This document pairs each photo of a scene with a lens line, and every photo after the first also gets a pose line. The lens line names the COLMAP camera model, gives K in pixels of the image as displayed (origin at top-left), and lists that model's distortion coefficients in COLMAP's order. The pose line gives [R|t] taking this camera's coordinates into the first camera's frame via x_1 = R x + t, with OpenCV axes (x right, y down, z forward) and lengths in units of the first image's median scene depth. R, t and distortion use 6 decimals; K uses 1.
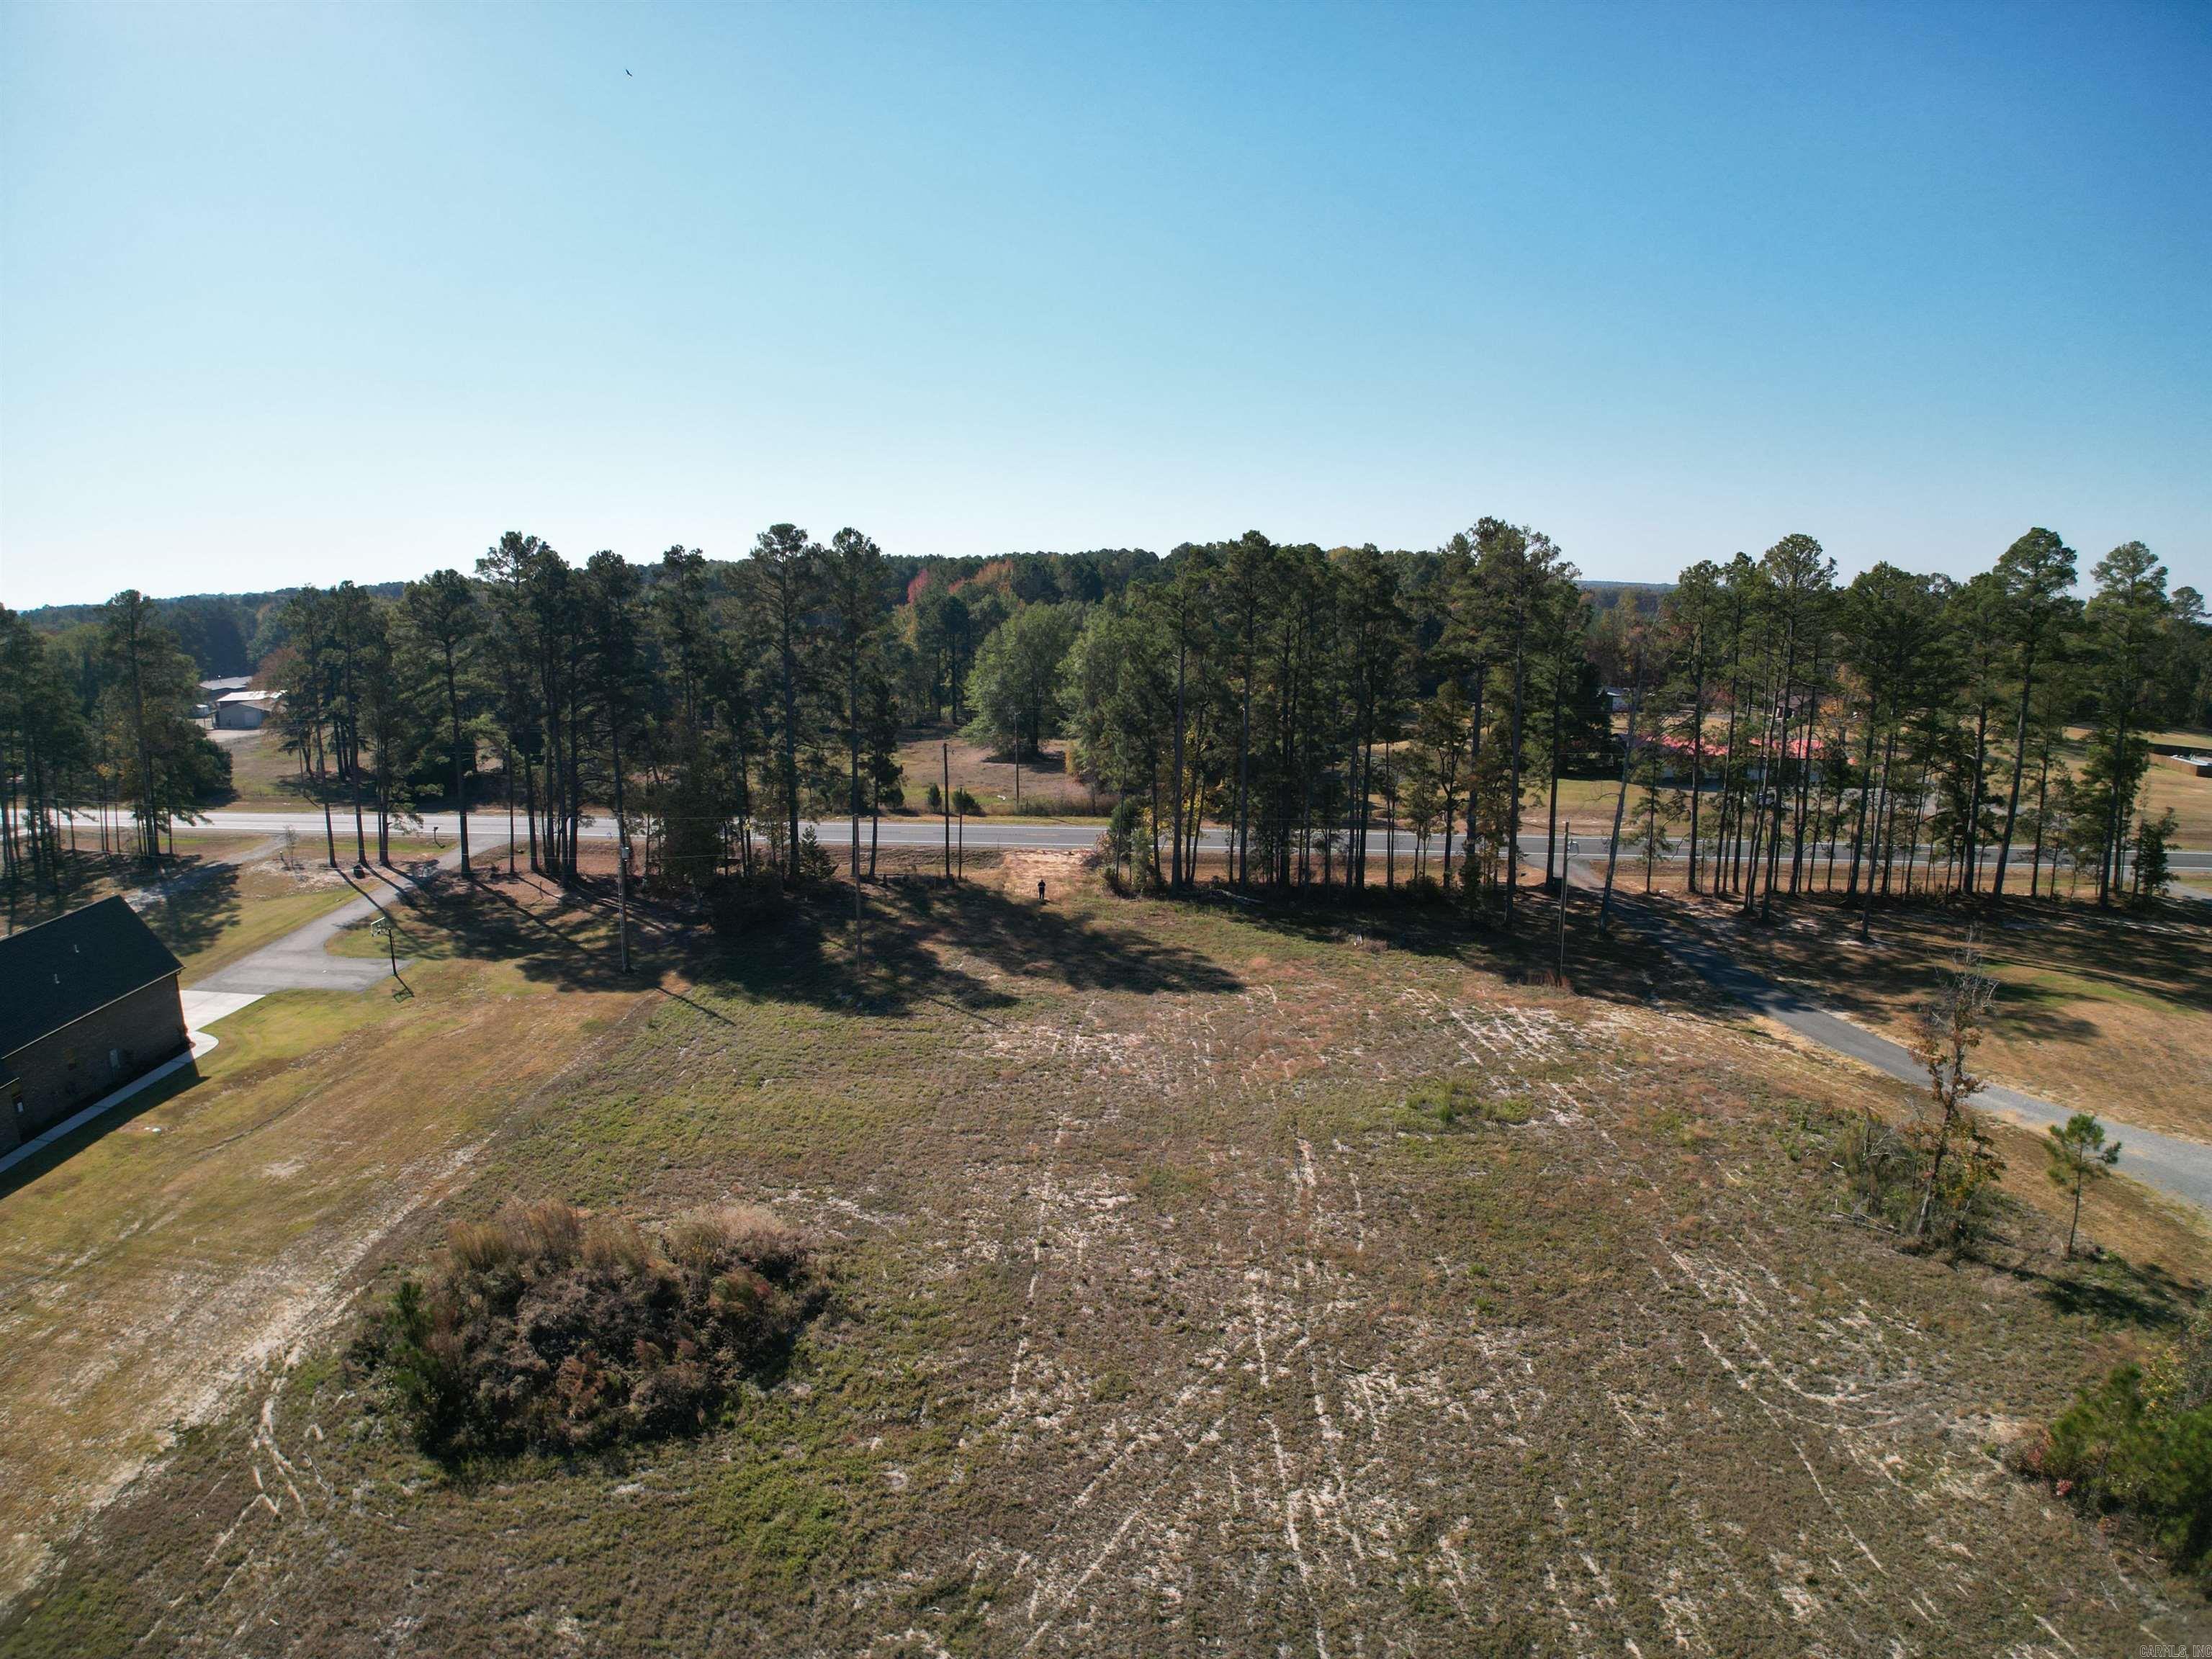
lens RADIAL K [[1295.8, 0, 1104.8], [0, 1295.8, 854.1], [0, 0, 1]] dist [-0.185996, 0.023421]
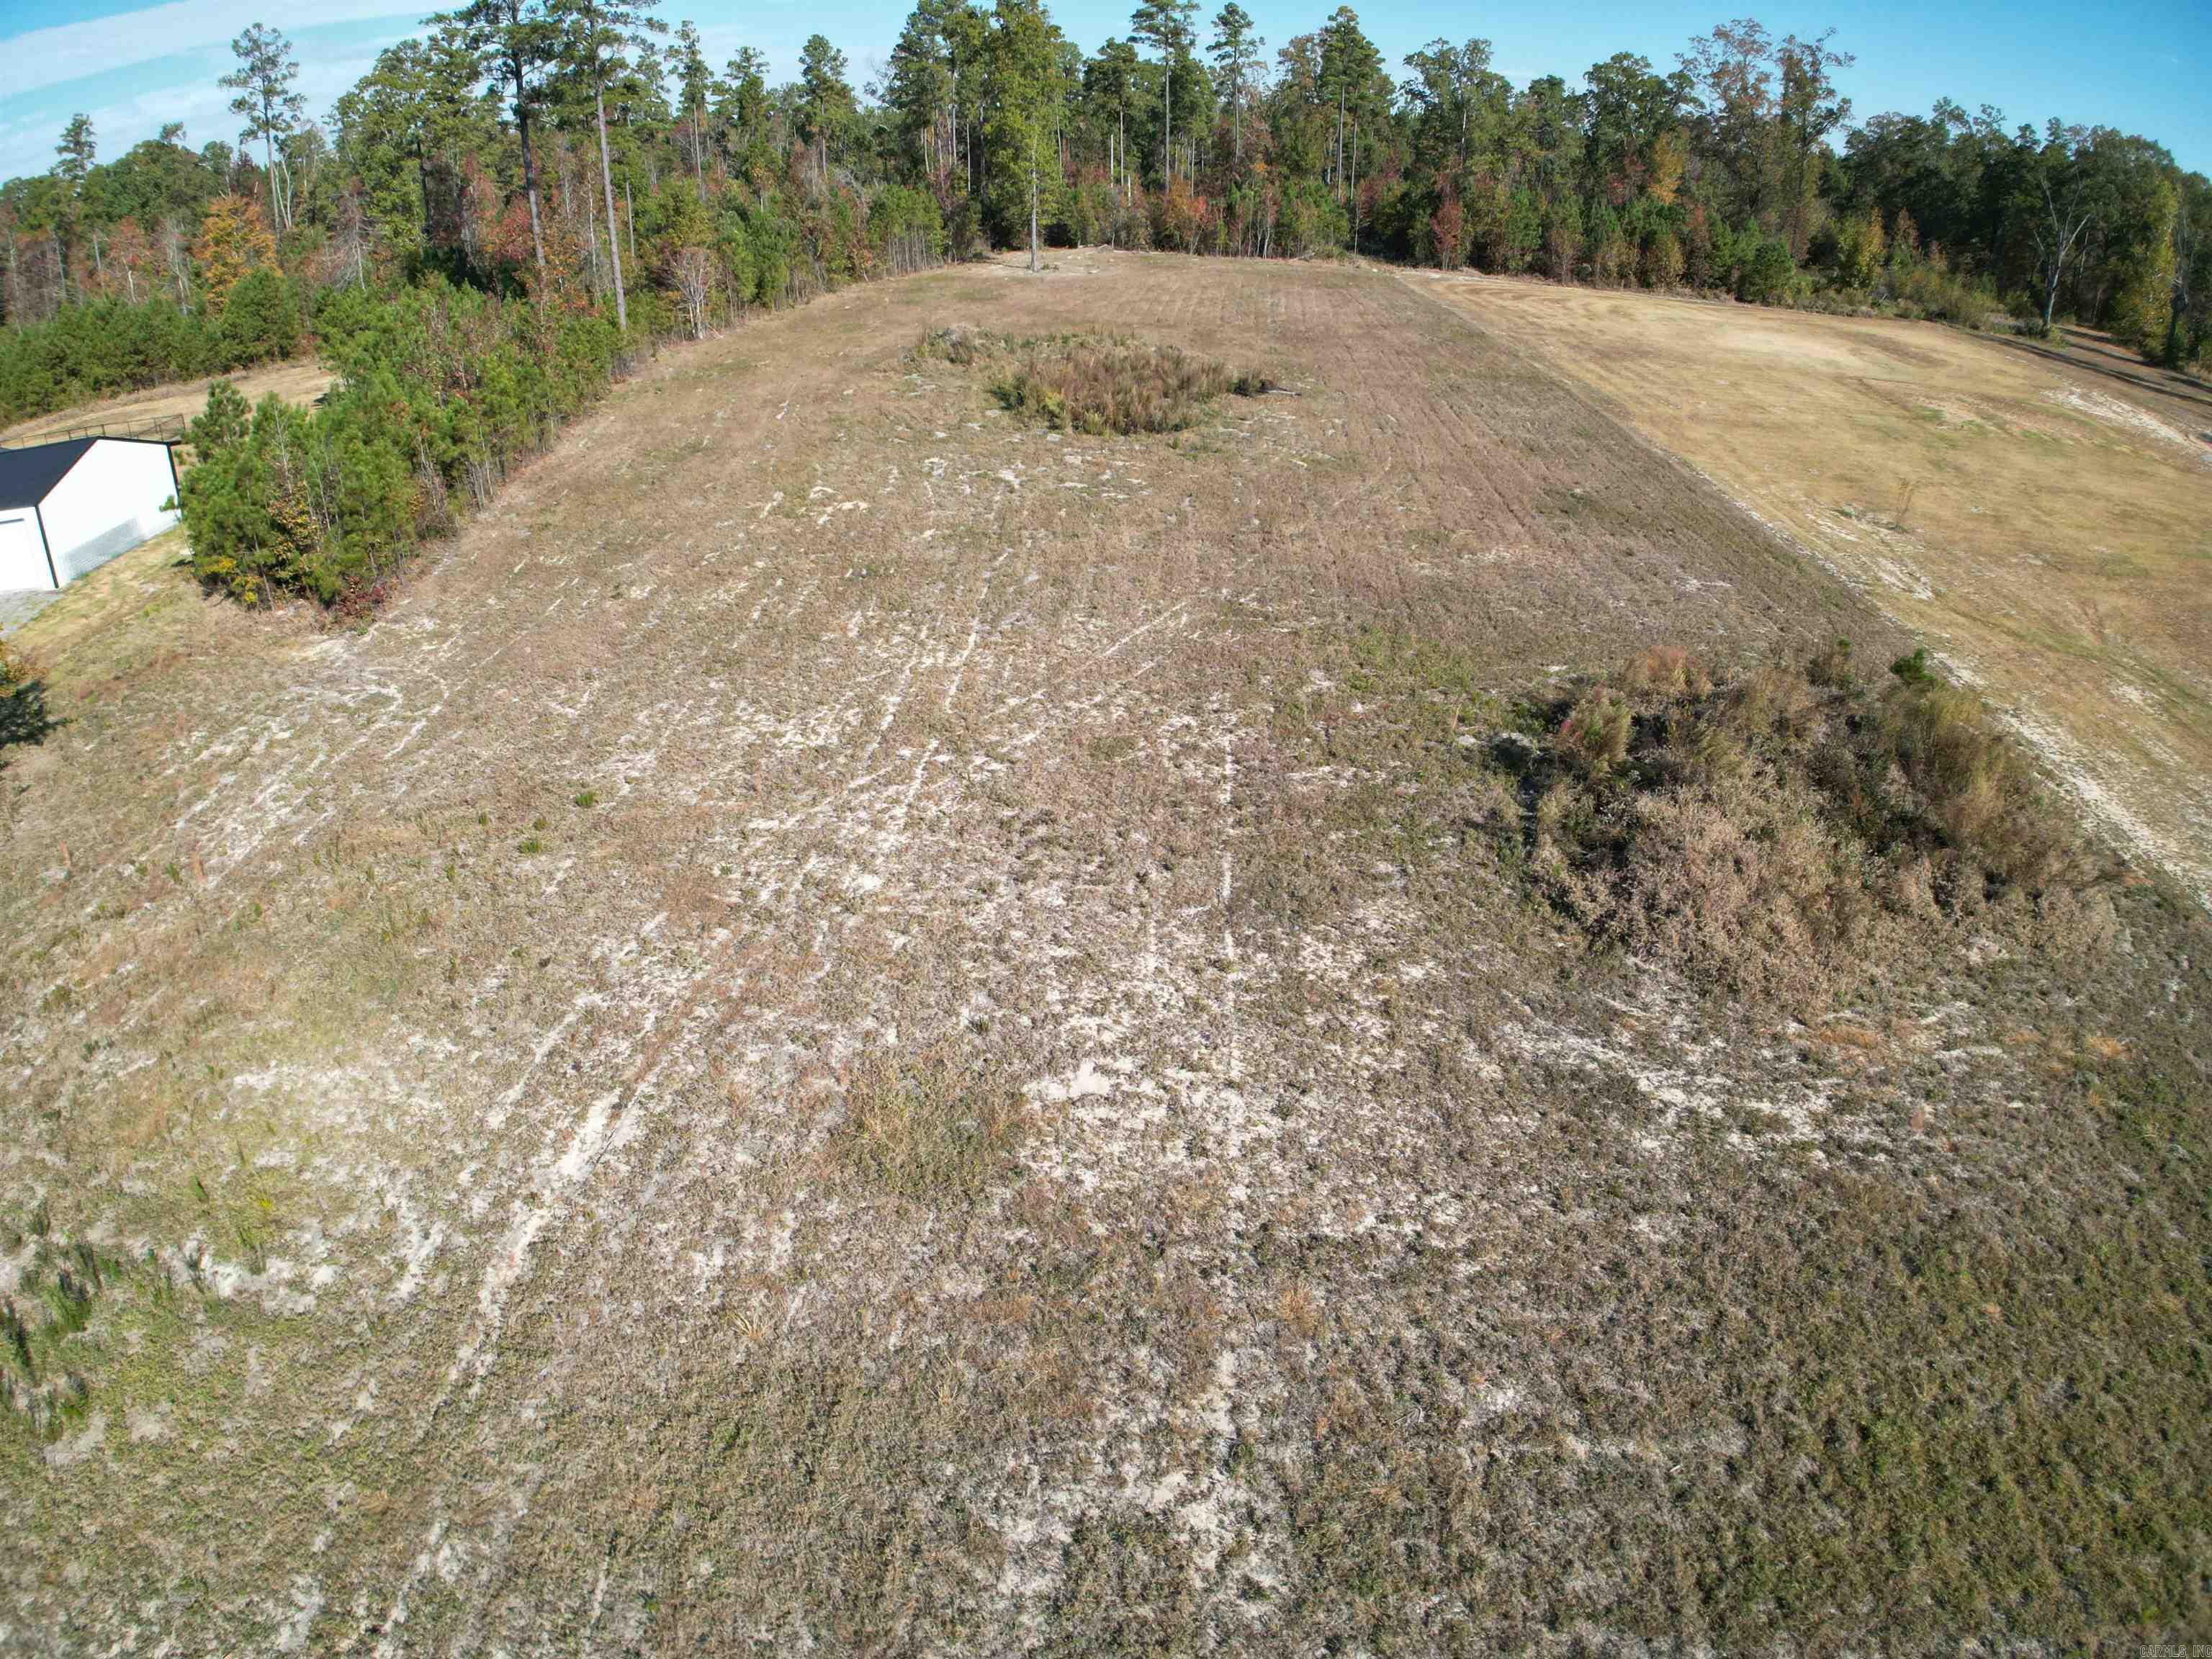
lens RADIAL K [[1295.8, 0, 1104.8], [0, 1295.8, 854.1], [0, 0, 1]] dist [-0.185996, 0.023421]
pose [[-0.998988, -0.032029, 0.031573, -0.018747], [-0.002527, 0.740885, 0.671627, -0.110423], [-0.044903, 0.670868, -0.740216, 1.686311]]
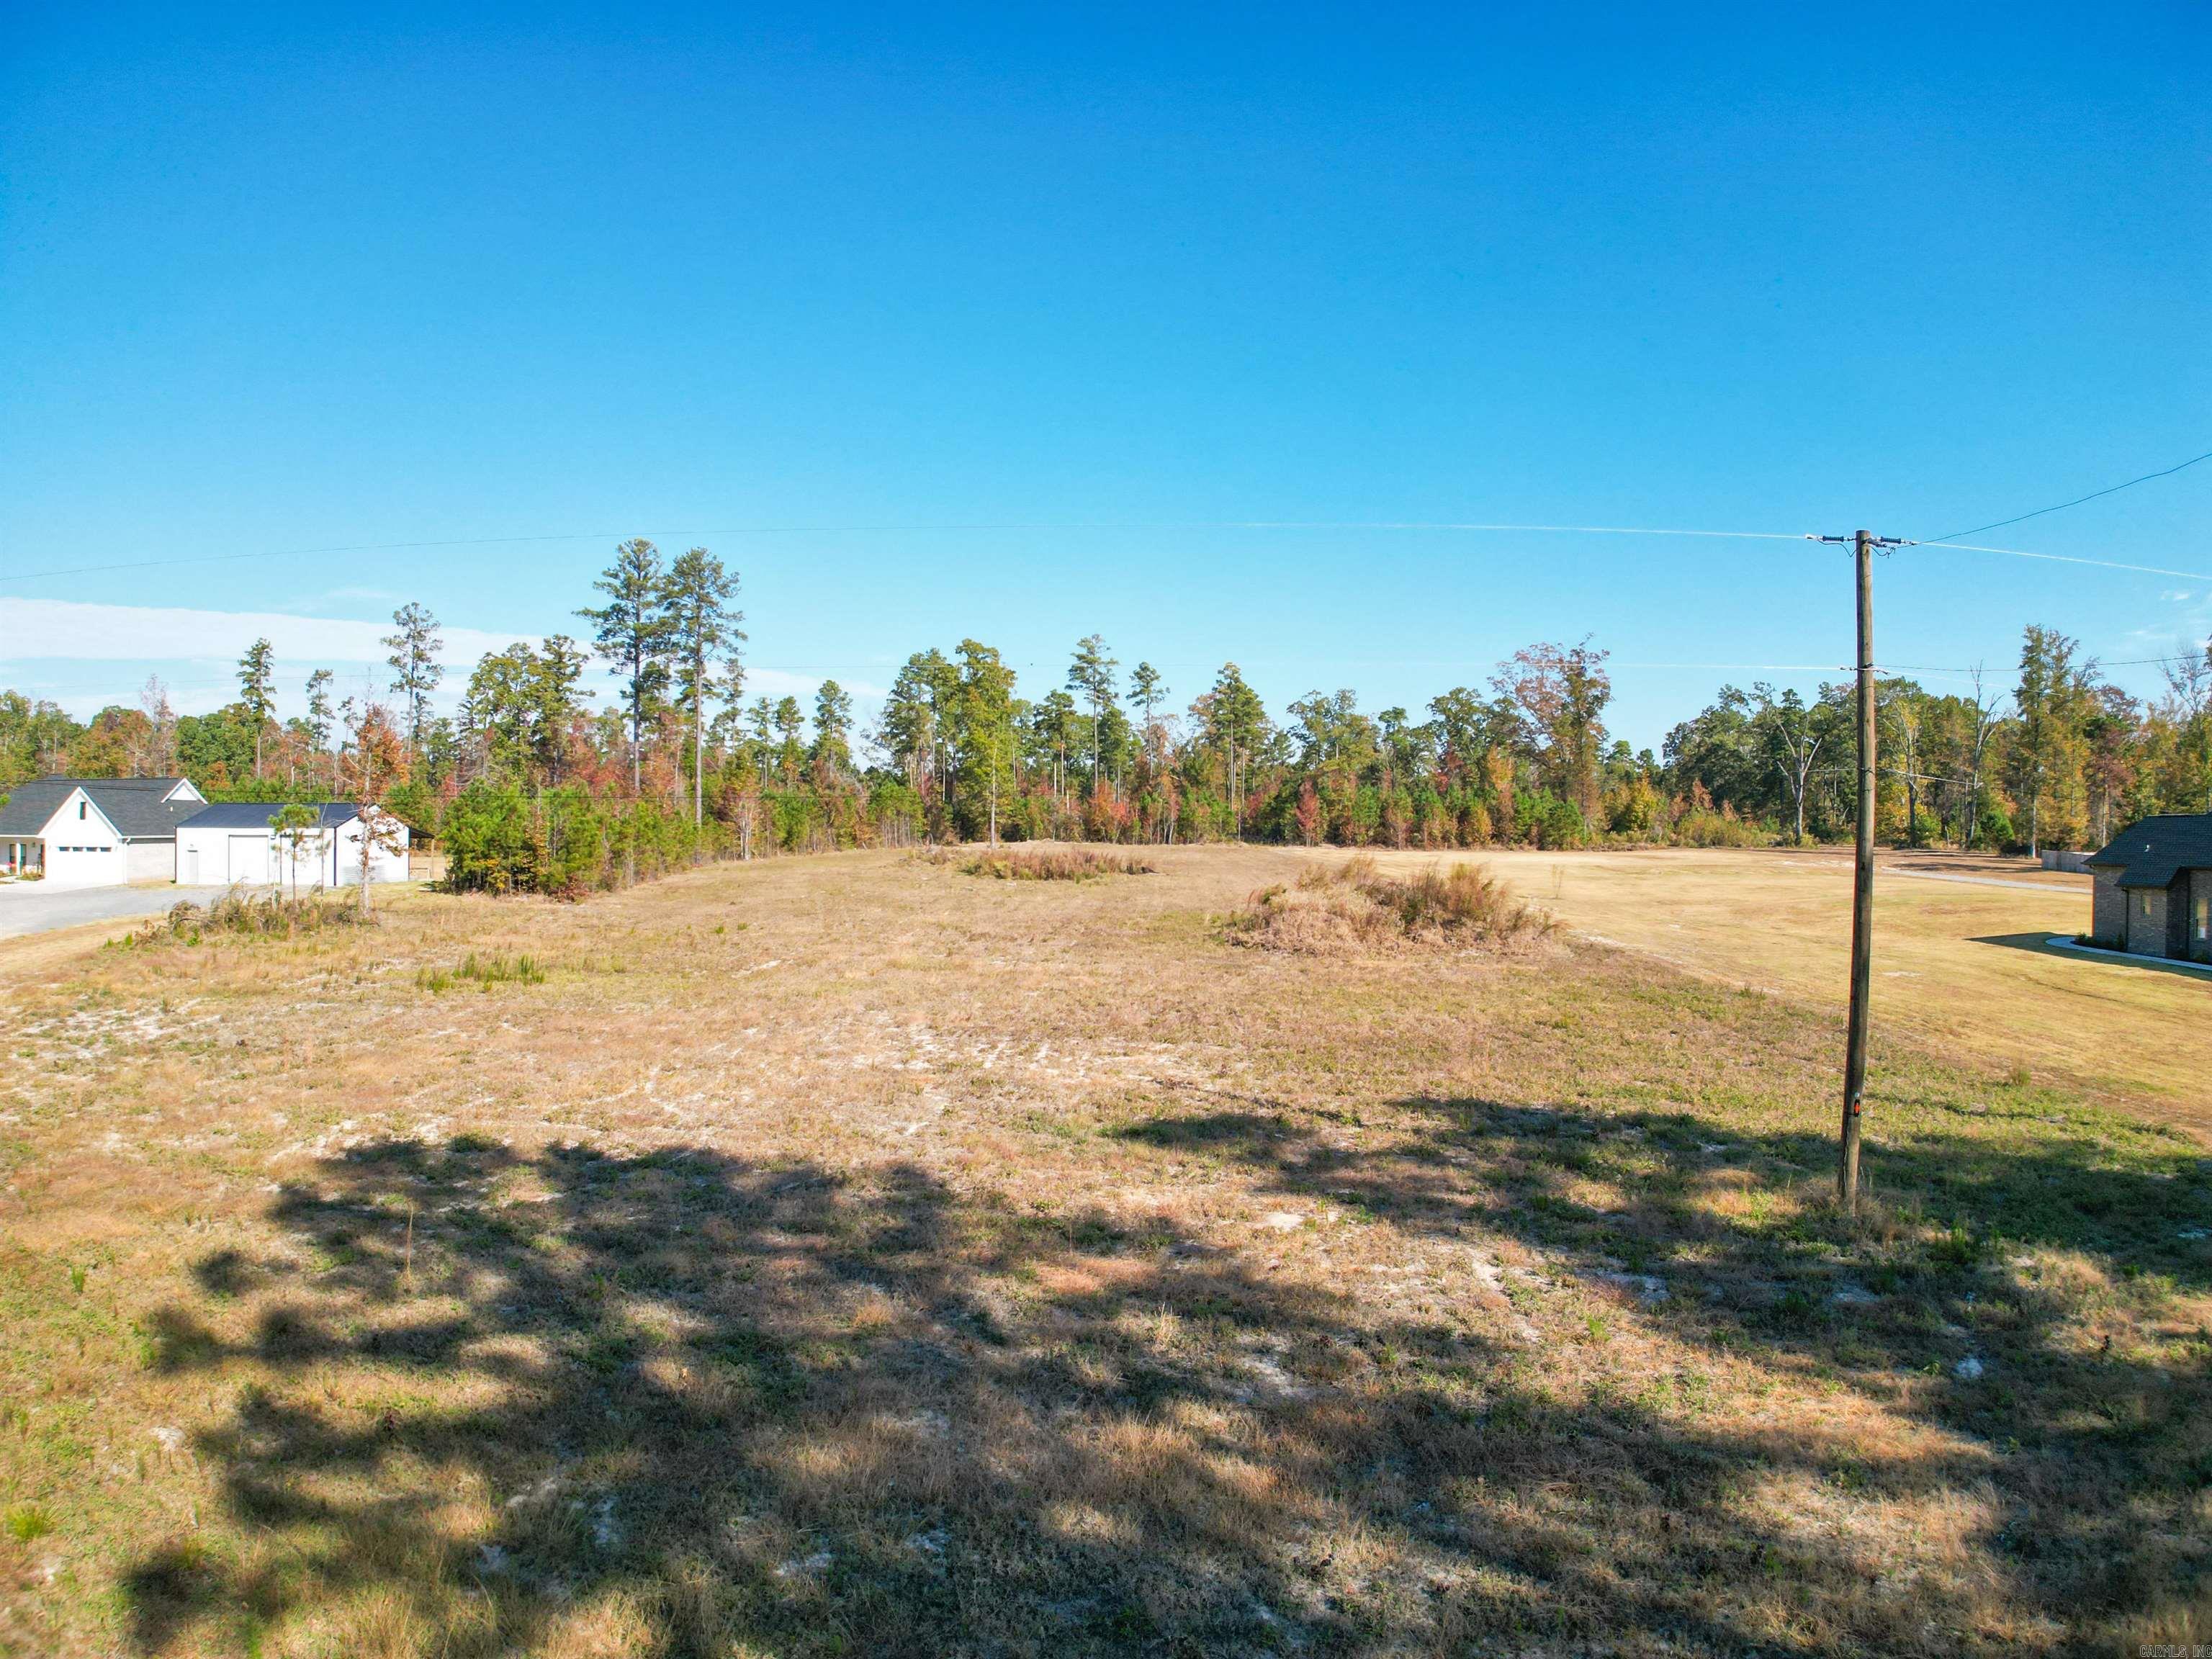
lens RADIAL K [[1312.1, 0, 1106.2], [0, 1312.1, 855.4], [0, 0, 1]] dist [-0.168857, 0.001768]
pose [[-0.999825, -0.014870, 0.011317, -0.119927], [-0.012010, 0.975311, 0.220508, -0.033499], [-0.014316, 0.220333, -0.975320, 2.595441]]
